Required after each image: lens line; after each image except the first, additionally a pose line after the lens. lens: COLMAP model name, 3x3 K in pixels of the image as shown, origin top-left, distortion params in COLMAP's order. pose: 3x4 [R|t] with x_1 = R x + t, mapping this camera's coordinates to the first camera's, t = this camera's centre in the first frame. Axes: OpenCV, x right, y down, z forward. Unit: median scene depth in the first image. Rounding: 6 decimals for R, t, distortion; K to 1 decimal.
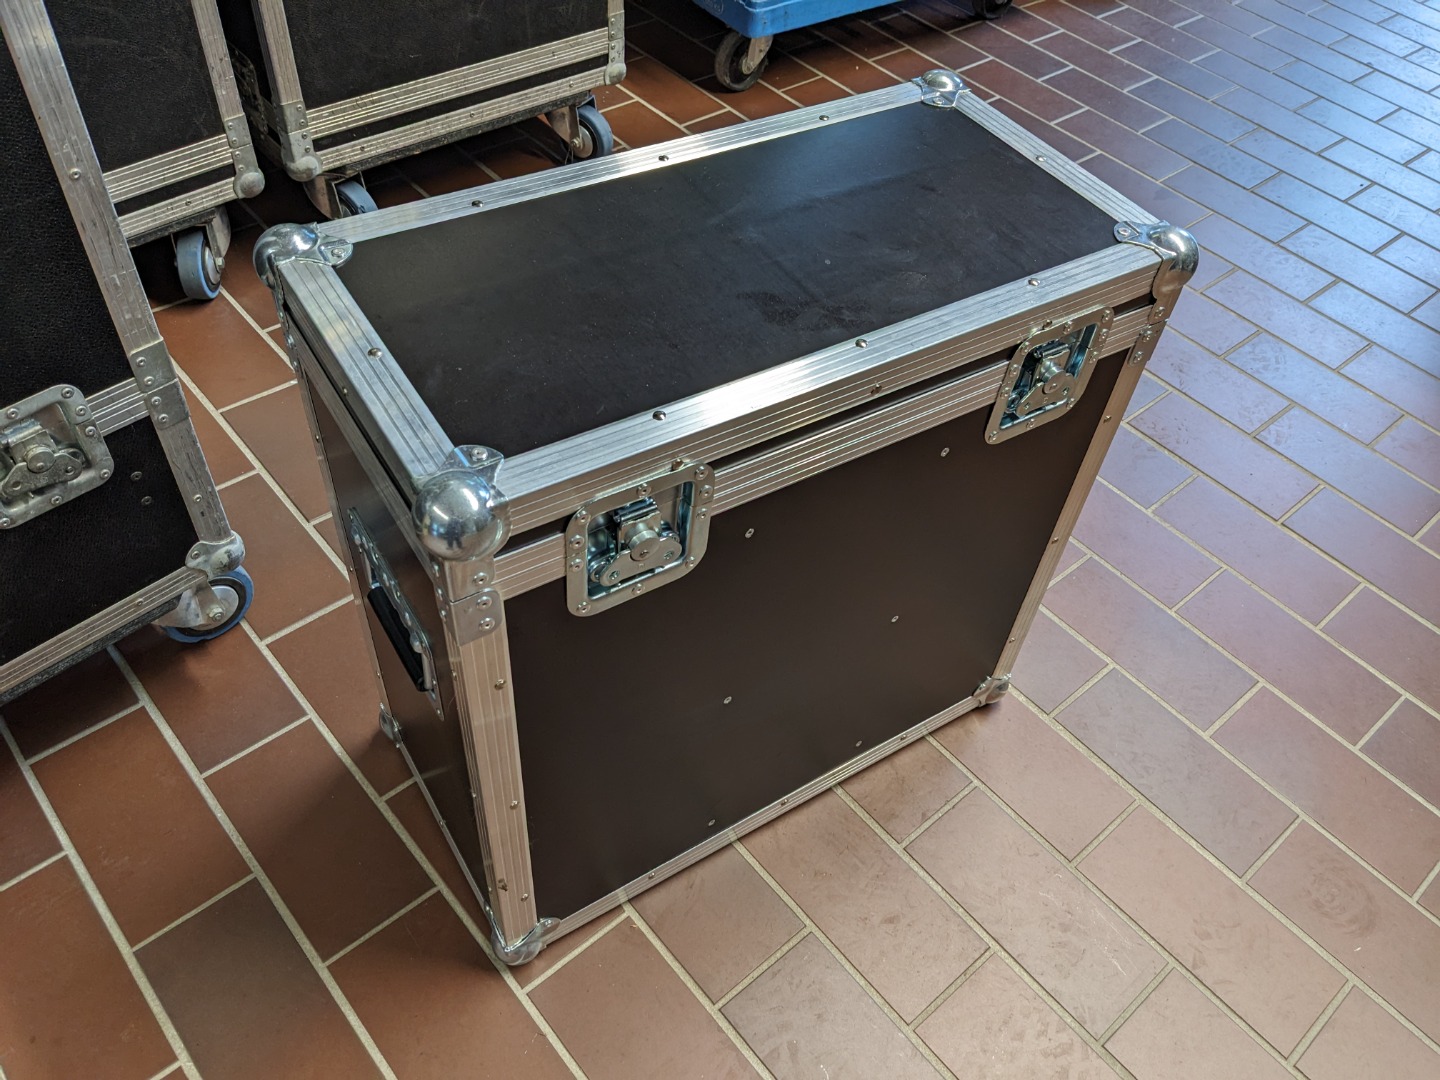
lens RADIAL K [[1144.4, 0, 741.8], [0, 1144.4, 565.6], [0, 0, 1]] dist [0.042839, -0.081139]
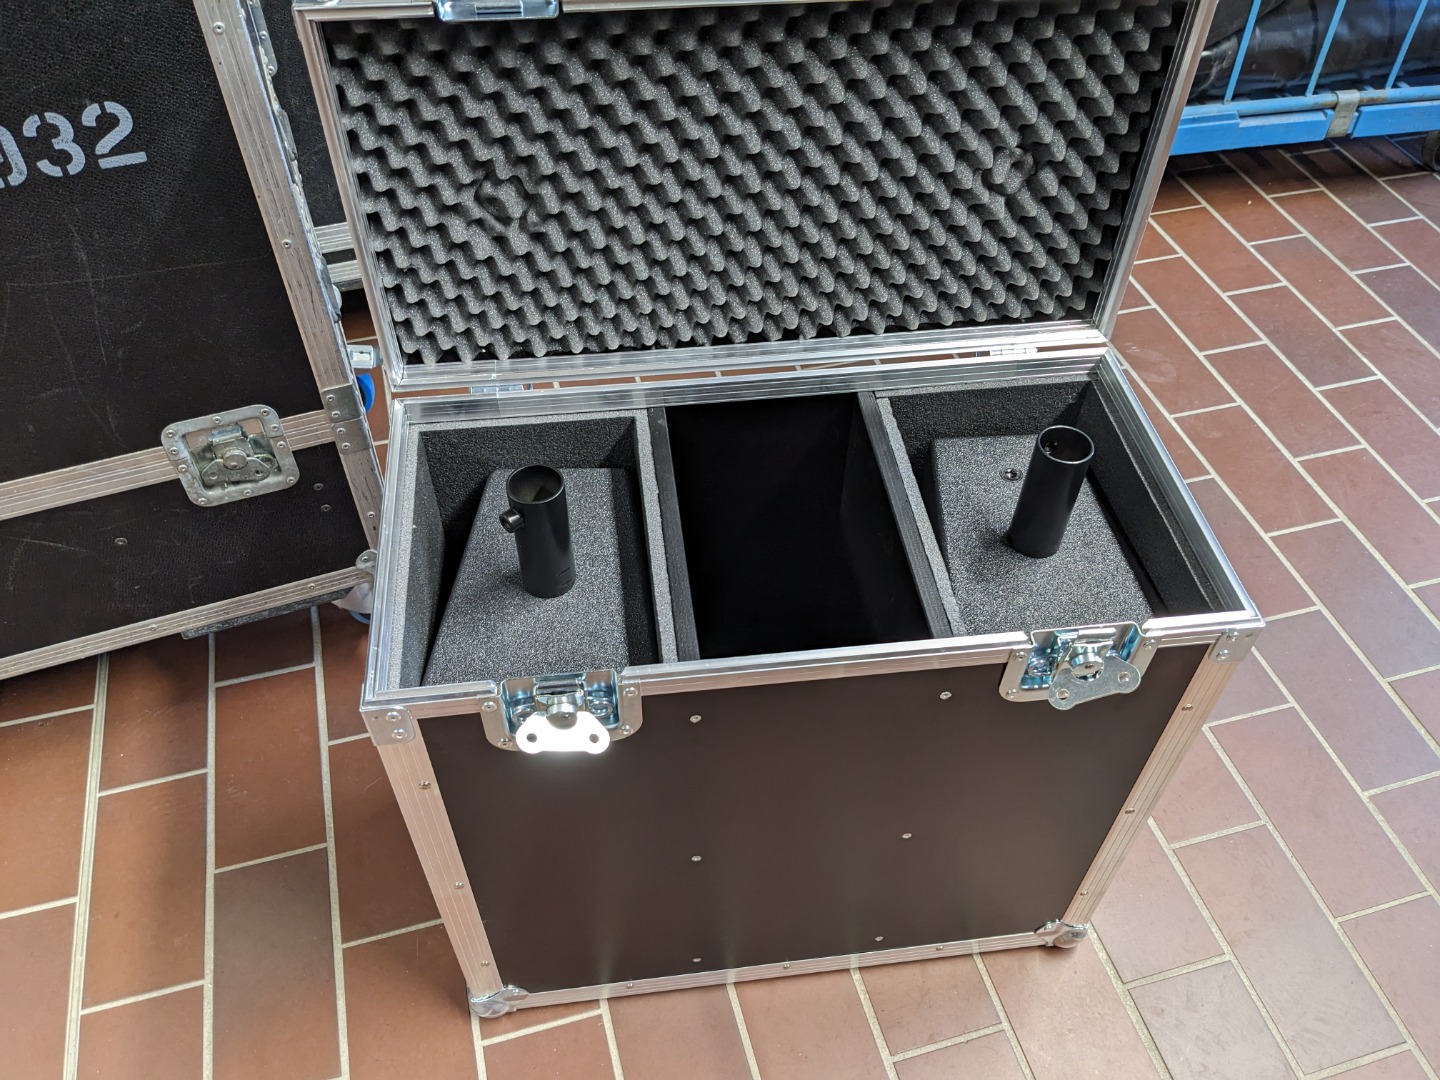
lens RADIAL K [[1144.4, 0, 718.2], [0, 1144.4, 566.5], [0, 0, 1]] dist [0.042839, -0.081139]
pose [[0.897815, 0.274823, -0.344093, 0.234709], [-0.281290, 0.959087, 0.032064, -0.137437], [0.338827, 0.068003, 0.938388, 0.046225]]
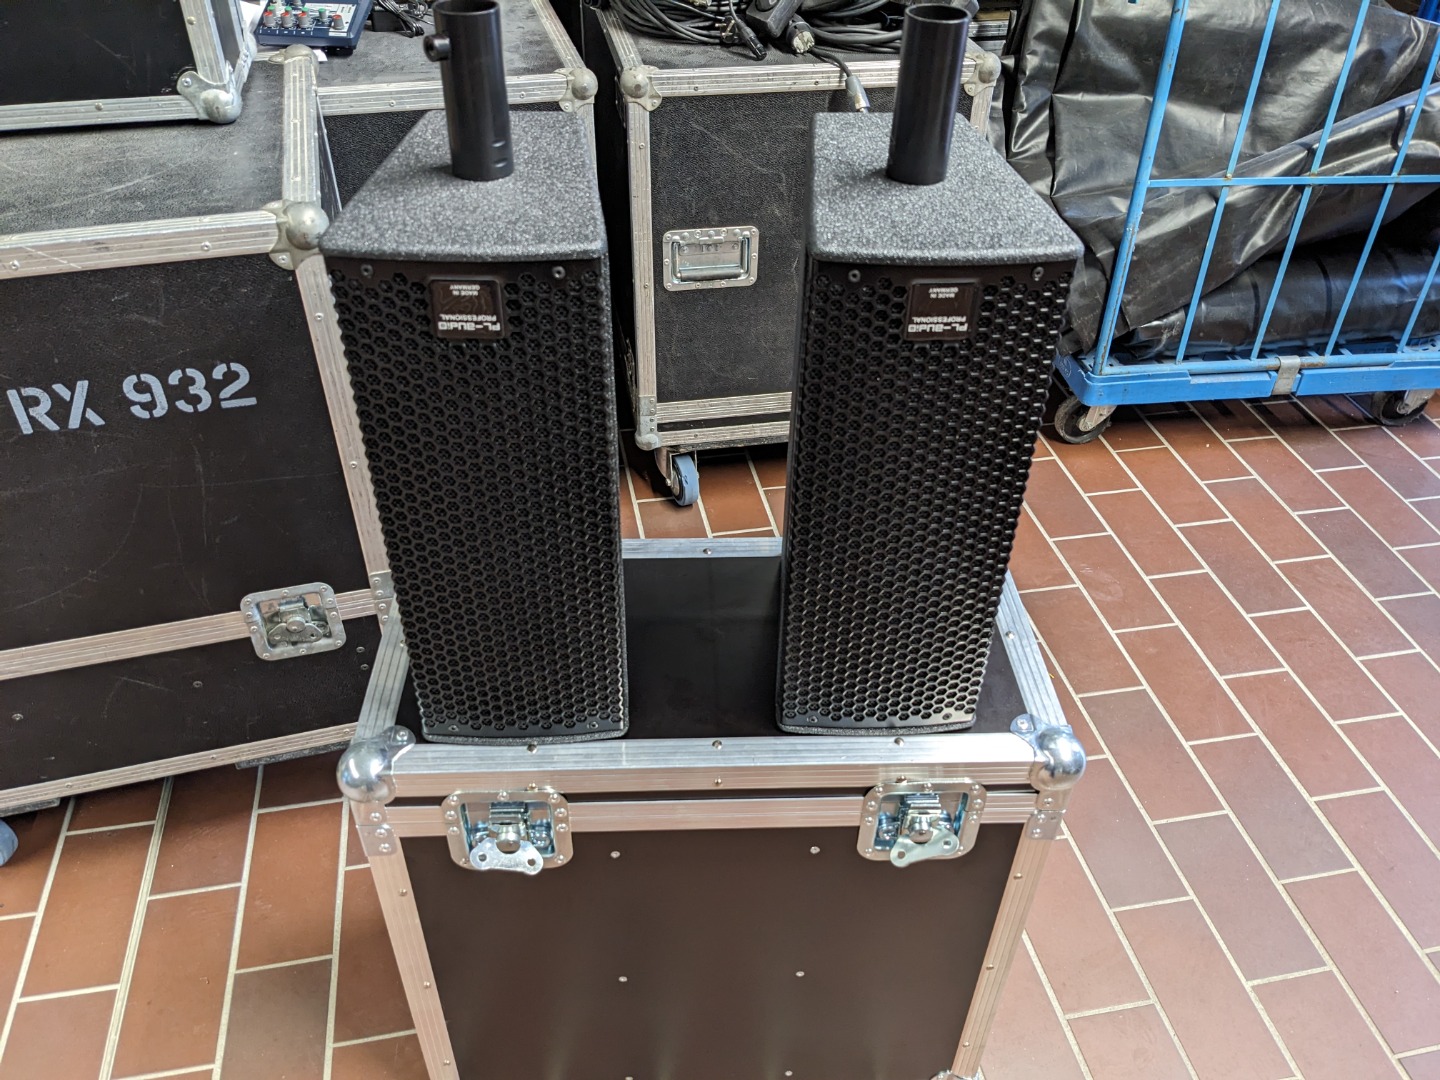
lens RADIAL K [[1144.4, 0, 720.6], [0, 1144.4, 552.6], [0, 0, 1]] dist [0.042839, -0.081139]
pose [[0.859429, 0.266618, -0.436230, 0.407526], [-0.342936, 0.933459, -0.105110, -0.176003], [0.379178, 0.239934, 0.893675, -0.122708]]
